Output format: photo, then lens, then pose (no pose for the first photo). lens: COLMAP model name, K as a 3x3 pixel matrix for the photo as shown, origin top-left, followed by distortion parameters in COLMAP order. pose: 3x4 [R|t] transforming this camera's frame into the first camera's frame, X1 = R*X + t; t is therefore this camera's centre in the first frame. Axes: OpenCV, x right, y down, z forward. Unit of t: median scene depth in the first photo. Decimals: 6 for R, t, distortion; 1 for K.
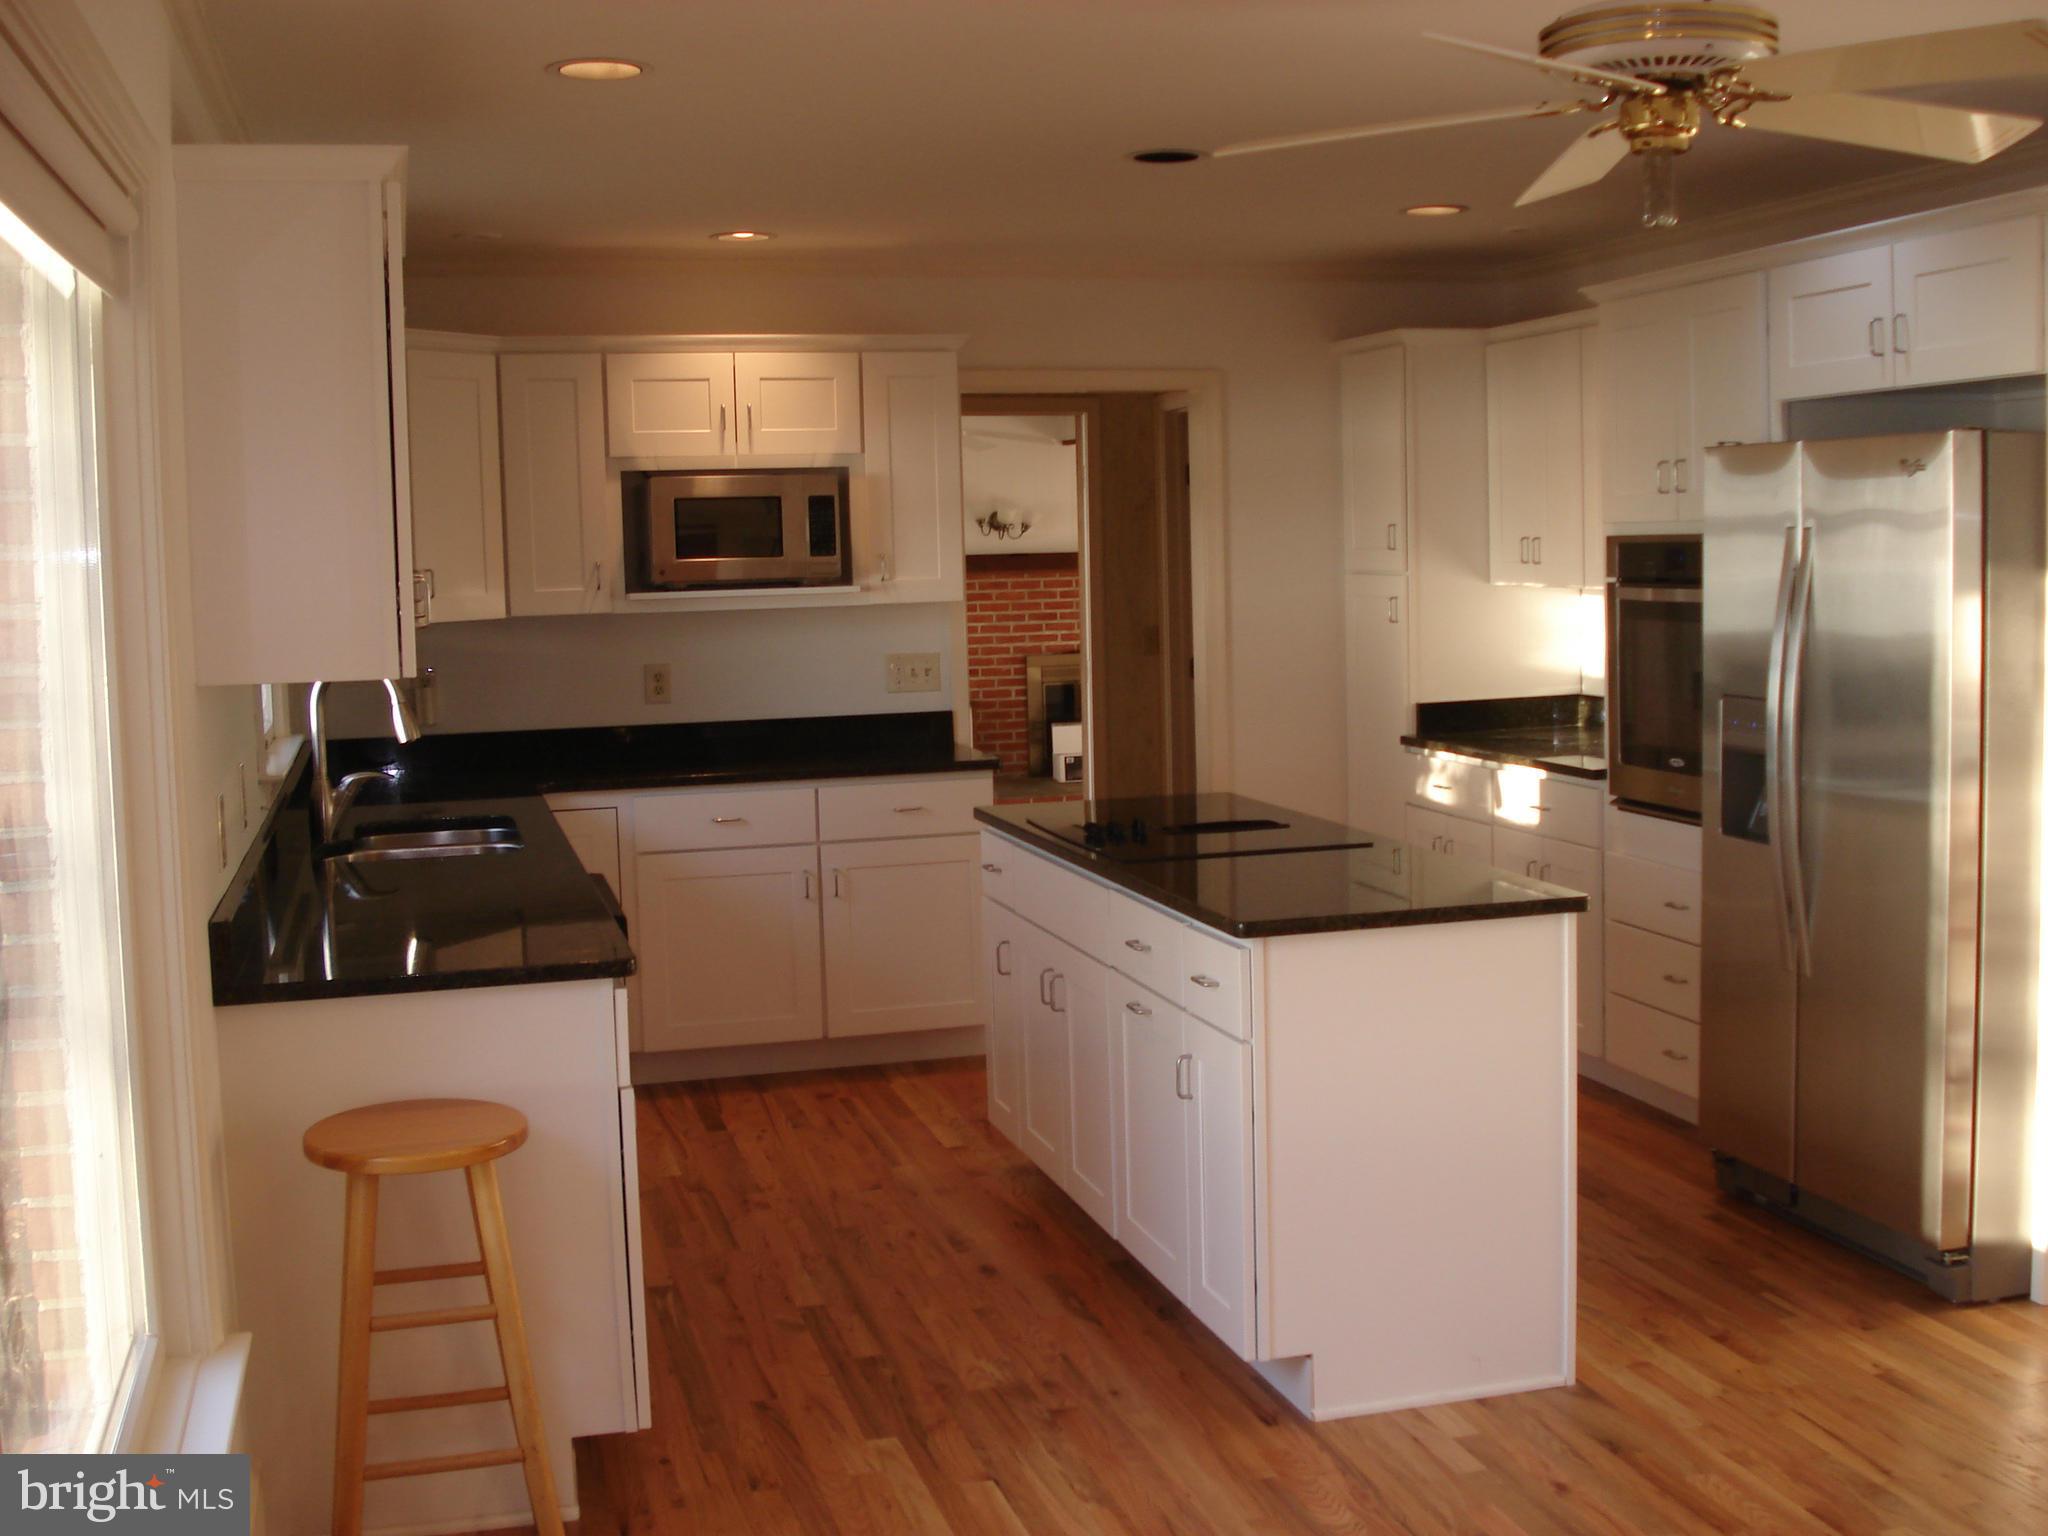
lens RADIAL K [[2220.4, 0, 1024.0], [0, 2220.4, 768.0], [0, 0, 1]] dist [-0.090116, -0.032279]
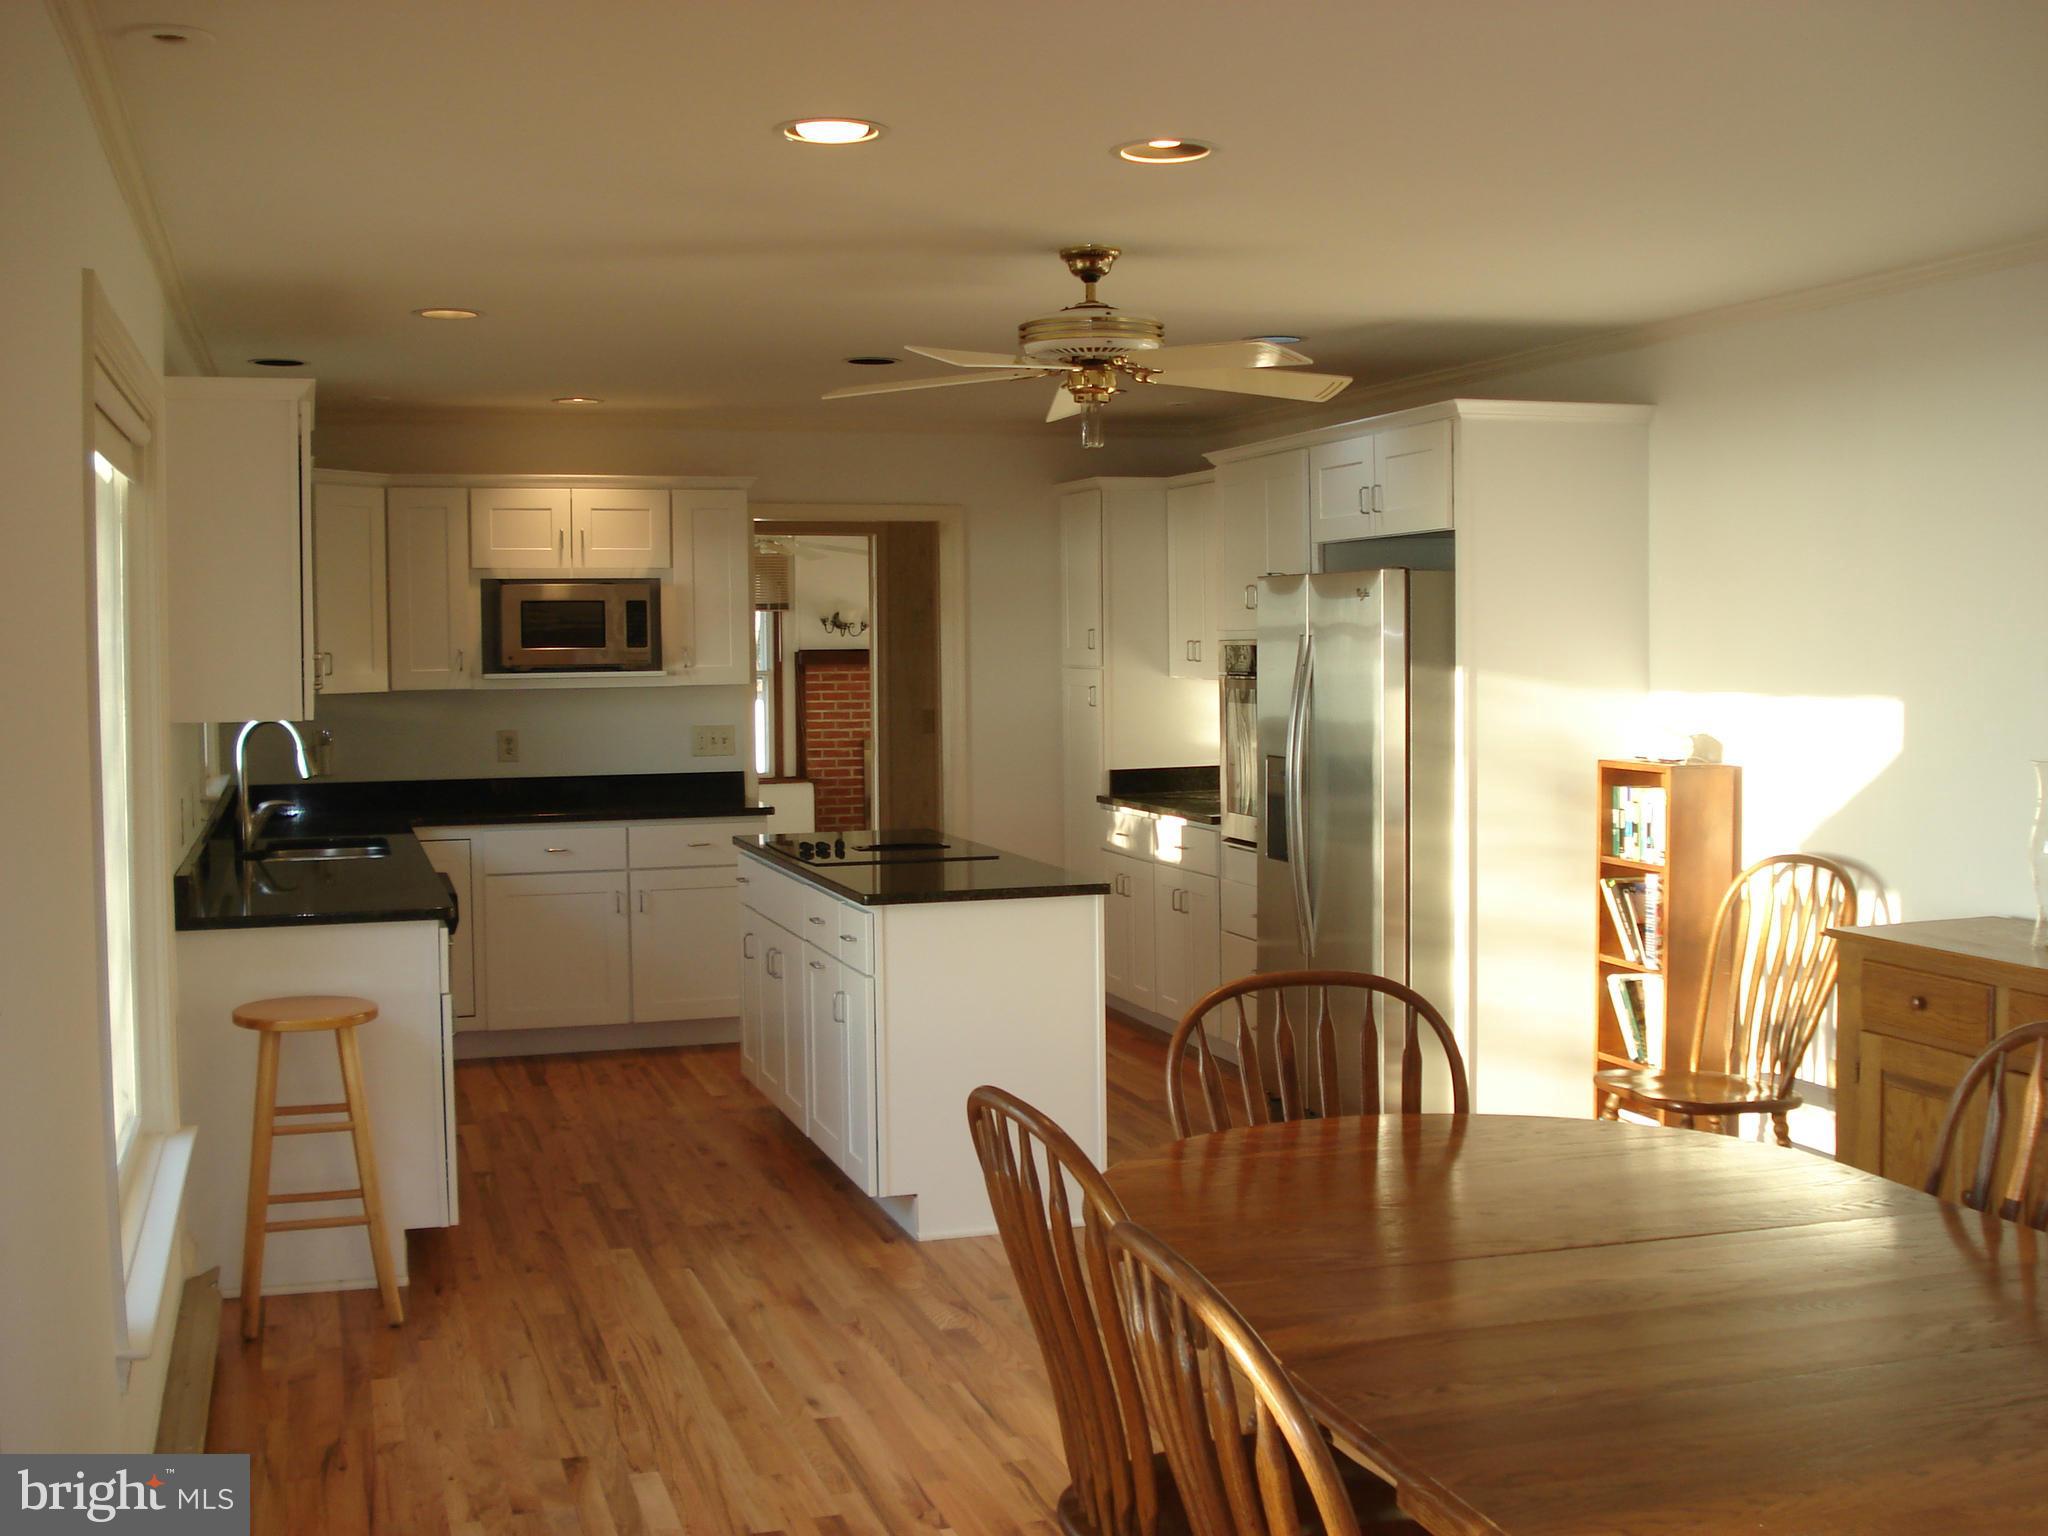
lens RADIAL K [[2220.4, 0, 1024.0], [0, 2220.4, 768.0], [0, 0, 1]] dist [-0.090116, -0.032279]
pose [[0.999115, 0.013357, 0.039892, 0.109583], [-0.011591, 0.998957, -0.044173, 0.037390], [-0.040441, 0.043671, 0.998227, -0.379461]]
